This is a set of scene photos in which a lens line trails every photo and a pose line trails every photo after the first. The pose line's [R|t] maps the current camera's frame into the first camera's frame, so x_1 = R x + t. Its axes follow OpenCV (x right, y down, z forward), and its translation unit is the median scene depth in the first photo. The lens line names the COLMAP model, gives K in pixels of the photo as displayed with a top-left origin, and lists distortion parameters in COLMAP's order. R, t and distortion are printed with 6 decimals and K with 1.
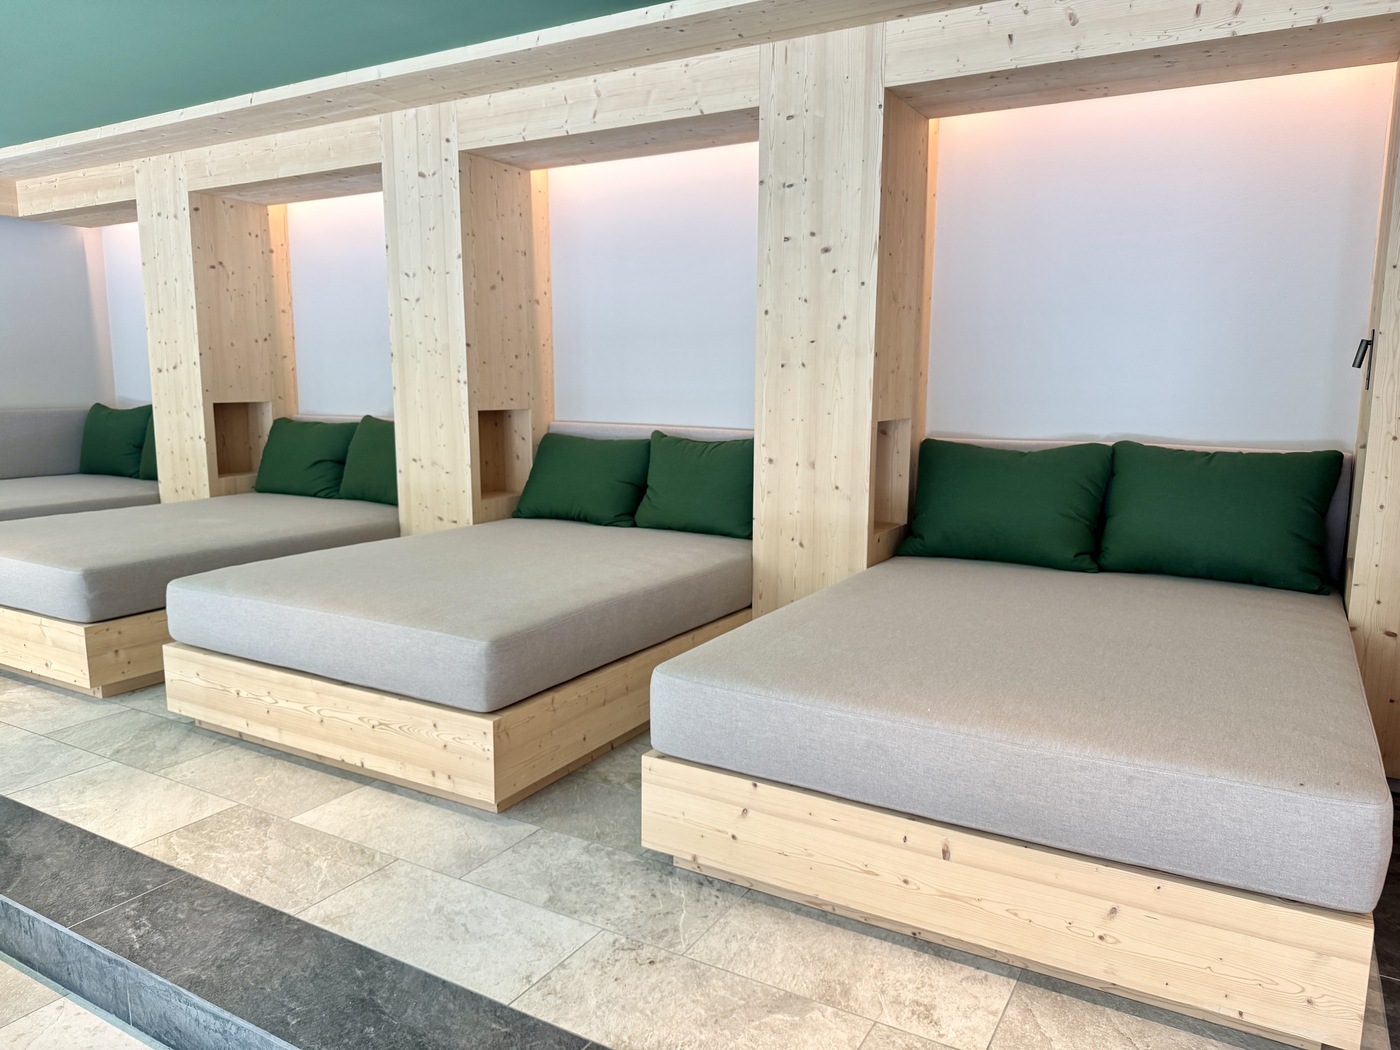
lens RADIAL K [[1064.8, 0, 625.1], [0, 1064.8, 530.6], [0, 0, 1]] dist [0.070771, -0.083750]
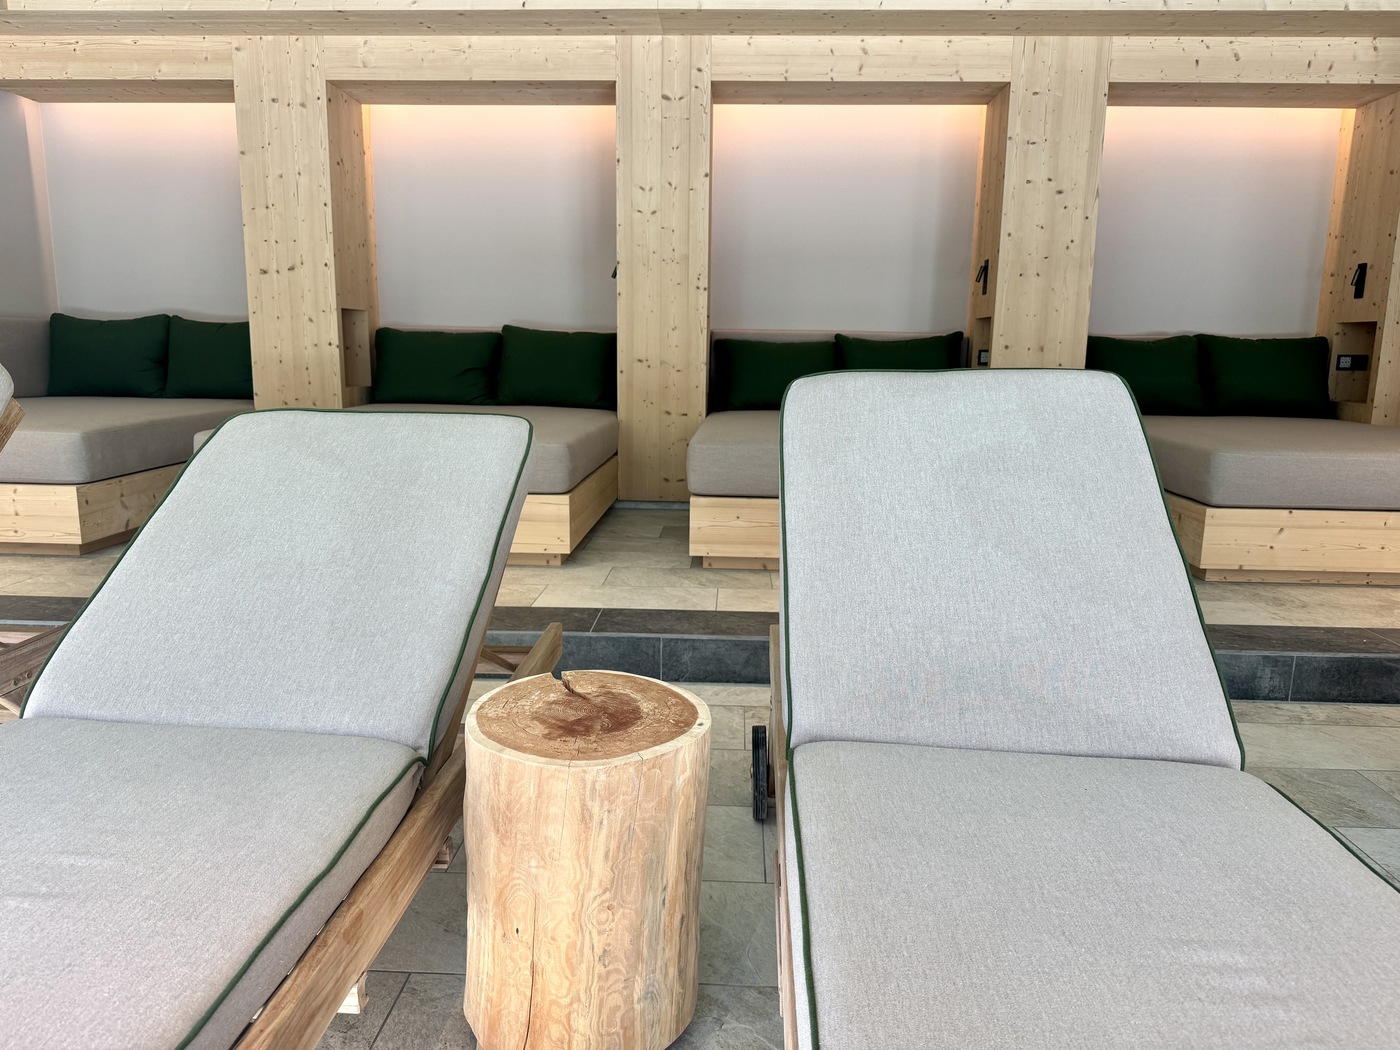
lens RADIAL K [[1064.8, 0, 698.4], [0, 1064.8, 530.0], [0, 0, 1]] dist [0.070771, -0.083750]
pose [[0.855285, -0.071129, 0.513252, -0.785538], [0.063007, 0.997459, 0.033237, 0.082255], [-0.514312, 0.003911, 0.857594, 0.031869]]
